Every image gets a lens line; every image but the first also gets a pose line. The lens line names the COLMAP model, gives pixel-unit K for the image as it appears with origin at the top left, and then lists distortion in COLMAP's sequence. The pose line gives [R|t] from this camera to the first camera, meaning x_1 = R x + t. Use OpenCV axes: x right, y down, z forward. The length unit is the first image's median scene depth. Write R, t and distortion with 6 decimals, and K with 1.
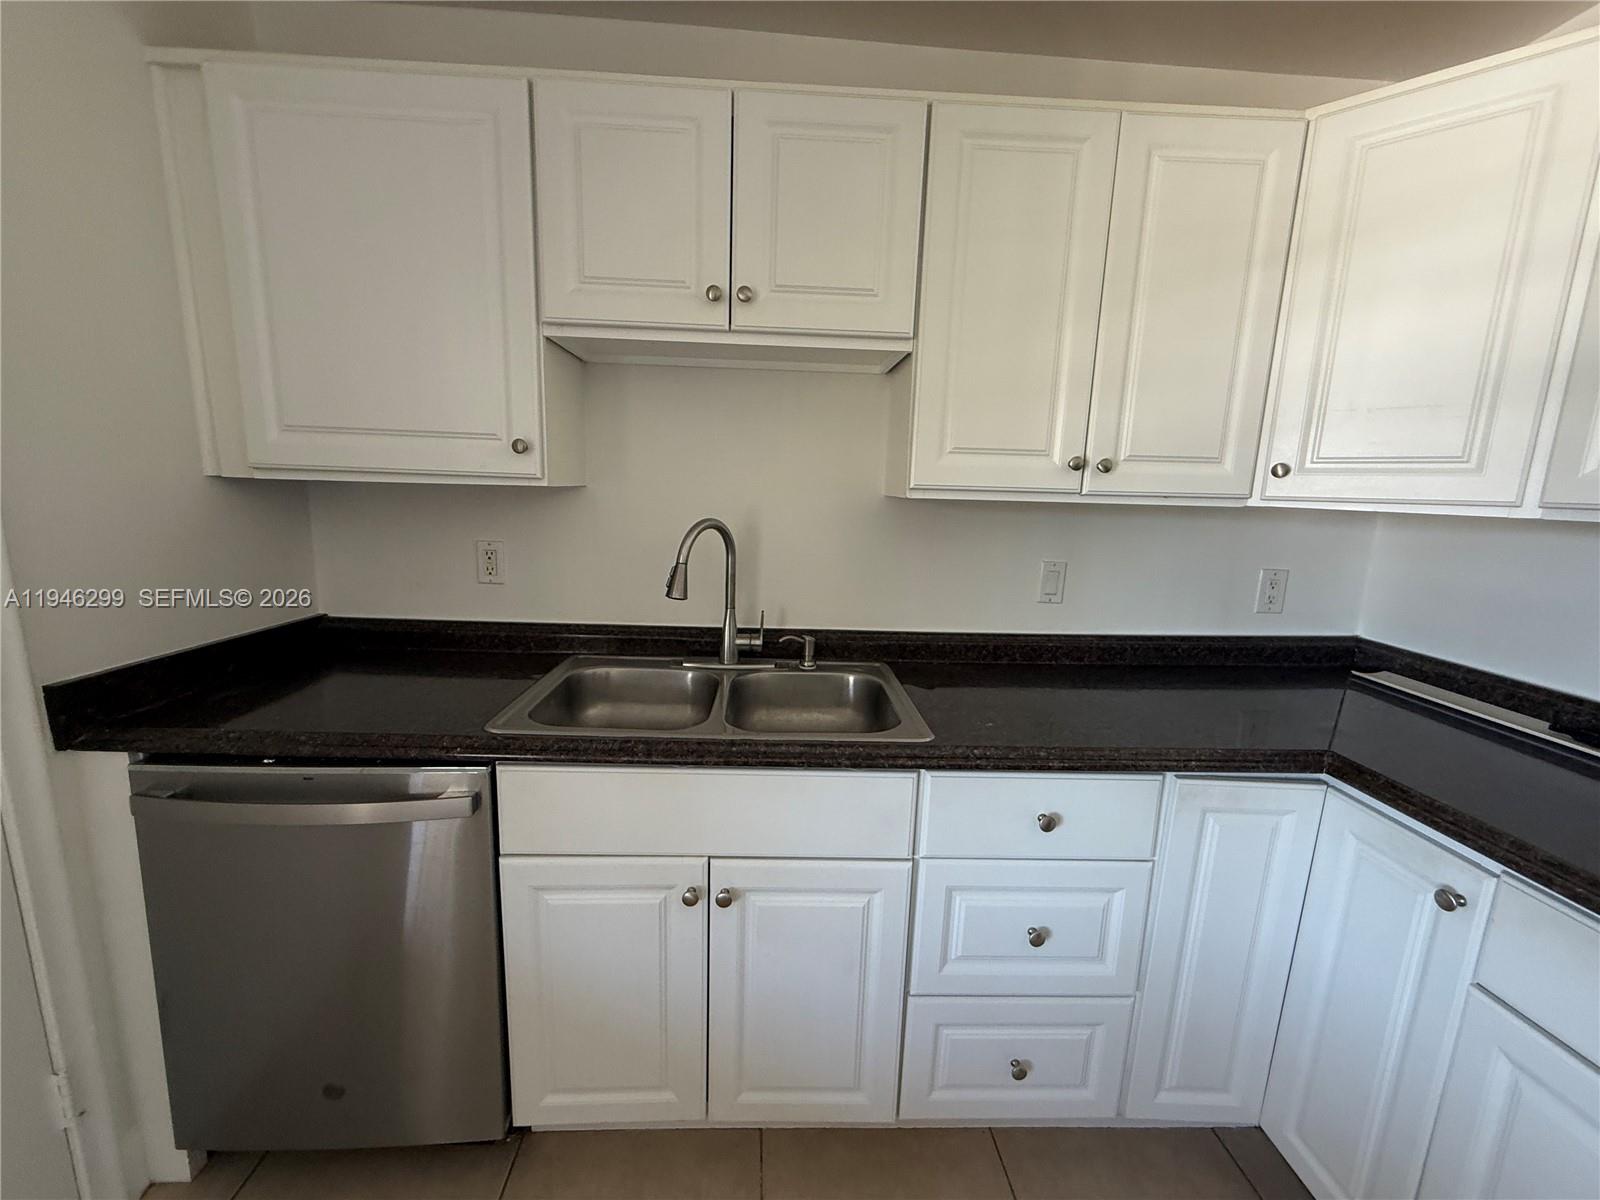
lens RADIAL K [[639.8, 0, 801.2], [0, 639.8, 601.0], [0, 0, 1]] dist [-0.002673, -0.000291]
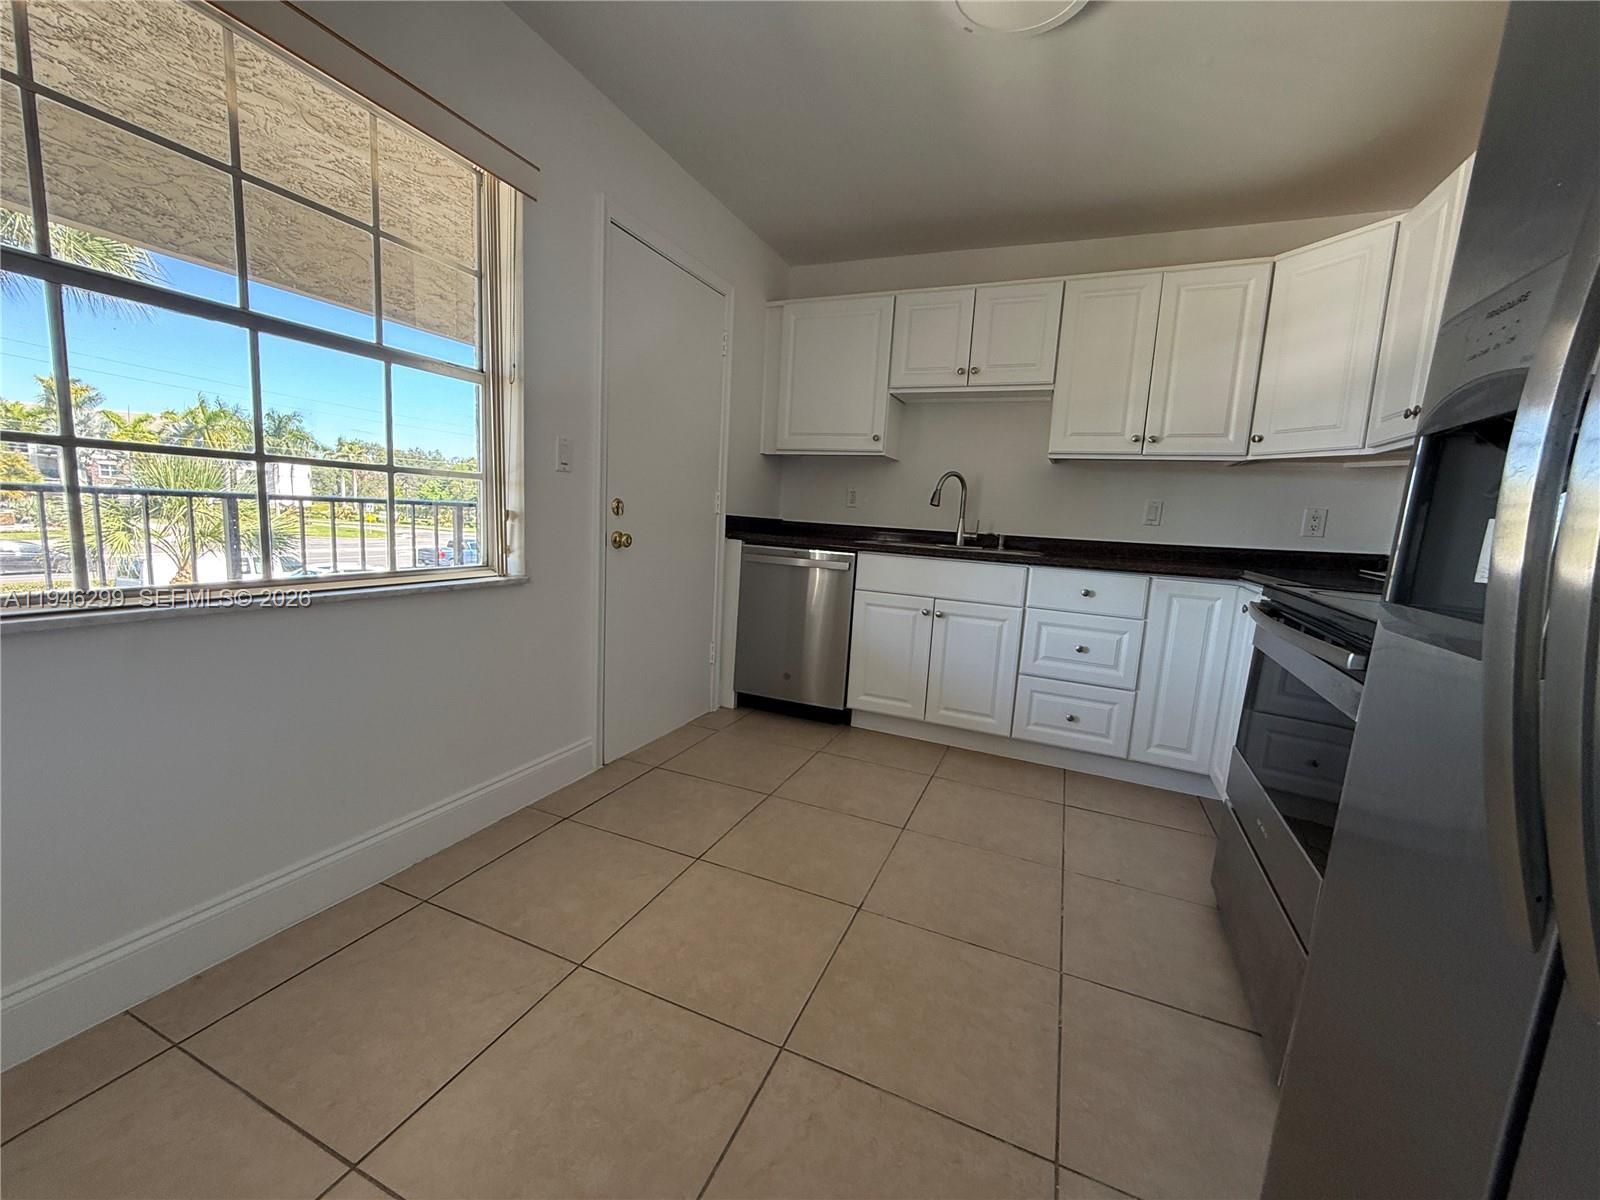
lens RADIAL K [[639.8, 0, 793.8], [0, 639.8, 601.9], [0, 0, 1]] dist [-0.002673, -0.000291]
pose [[0.896702, 0.079547, -0.435429, 0.395427], [-0.104800, 0.993904, -0.034246, 0.500755], [0.430050, 0.076341, 0.899572, -1.296480]]
